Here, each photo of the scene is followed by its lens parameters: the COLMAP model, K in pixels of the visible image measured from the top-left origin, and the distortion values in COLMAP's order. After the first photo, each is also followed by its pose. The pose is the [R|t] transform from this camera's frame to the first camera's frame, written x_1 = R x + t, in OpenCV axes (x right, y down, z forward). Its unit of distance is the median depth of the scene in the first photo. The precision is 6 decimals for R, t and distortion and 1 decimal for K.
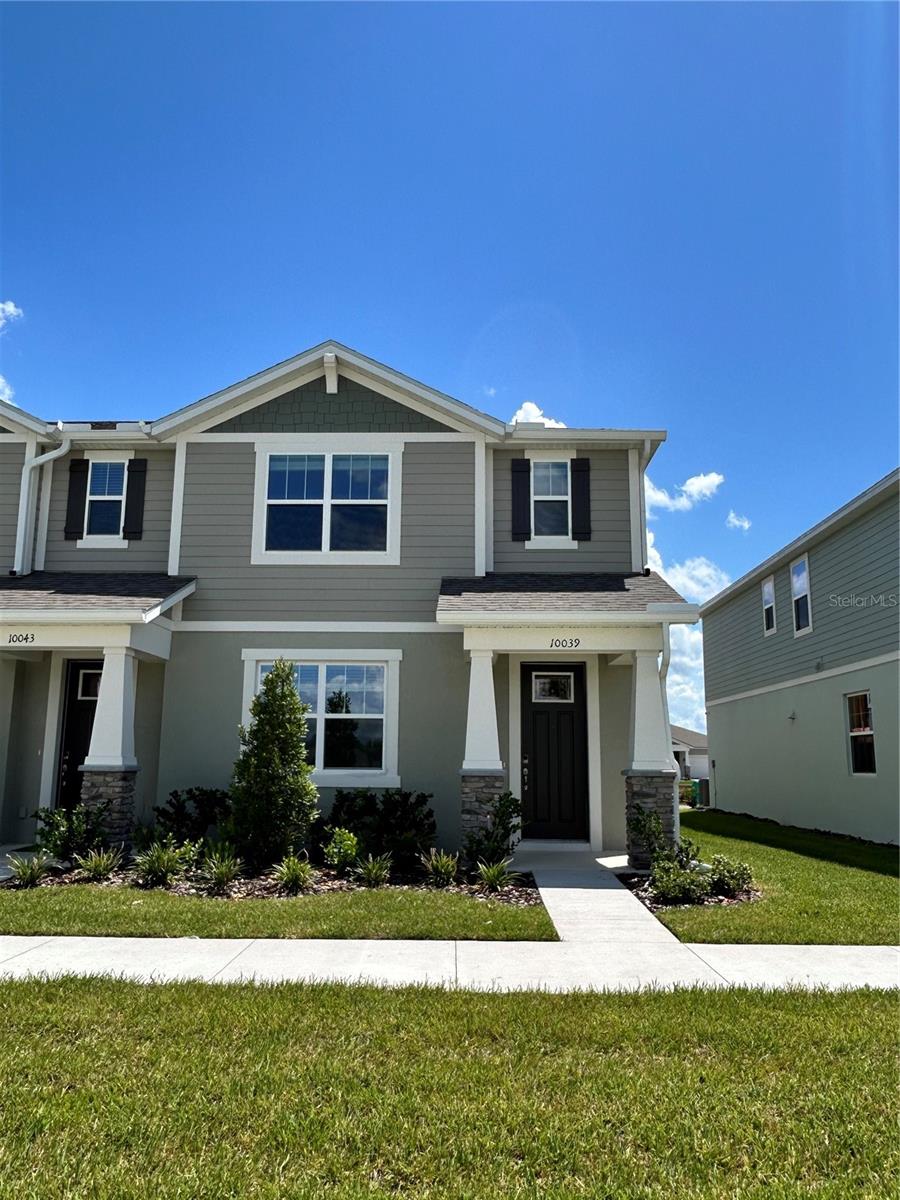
lens RADIAL K [[928.6, 0, 450.0], [0, 928.6, 600.0], [0, 0, 1]] dist [0.055426, 0.002888]
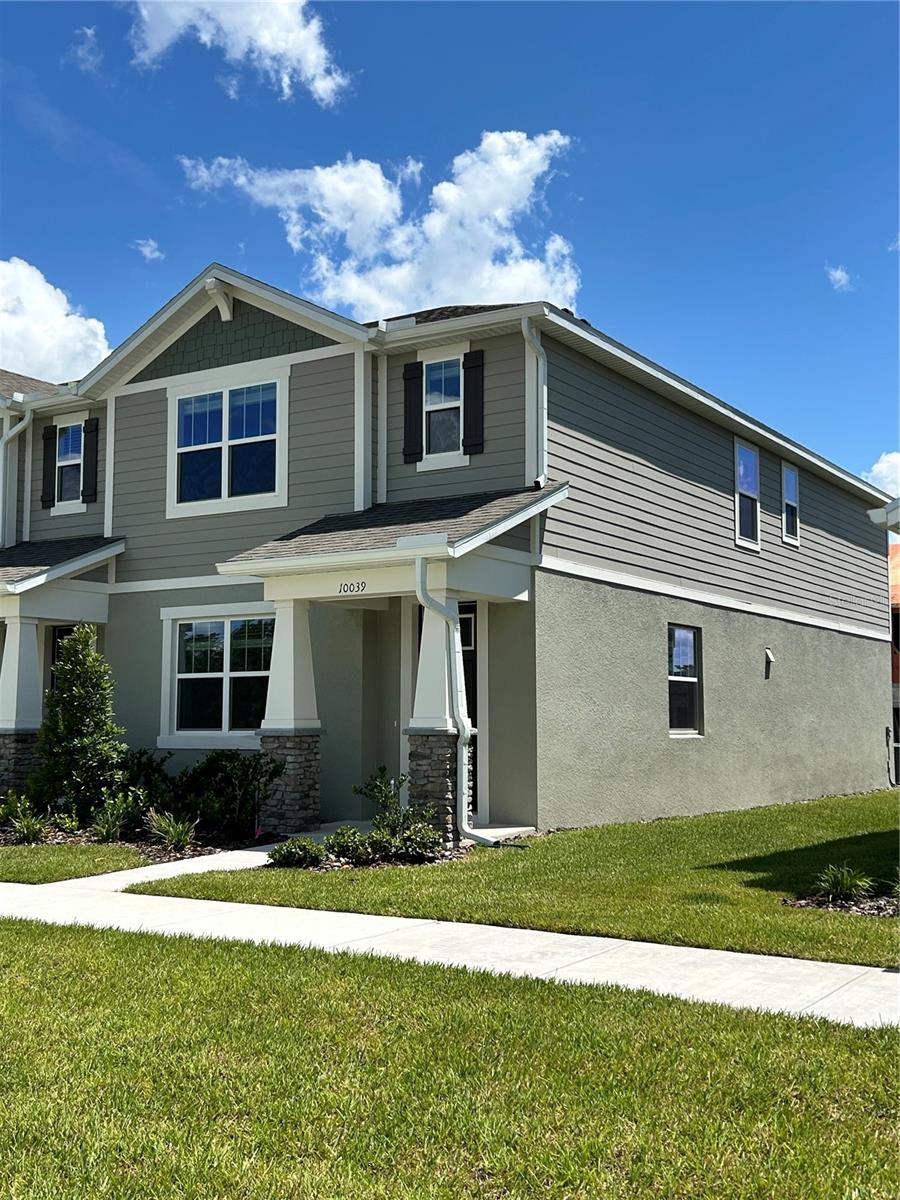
lens RADIAL K [[1351.1, 0, 450.0], [0, 1351.1, 600.0], [0, 0, 1]] dist [0.205530, -0.001467]
pose [[0.845069, -0.056080, -0.531707, 0.757071], [0.096993, 0.994063, 0.049312, 0.003222], [0.525785, -0.093244, 0.845491, -0.036359]]
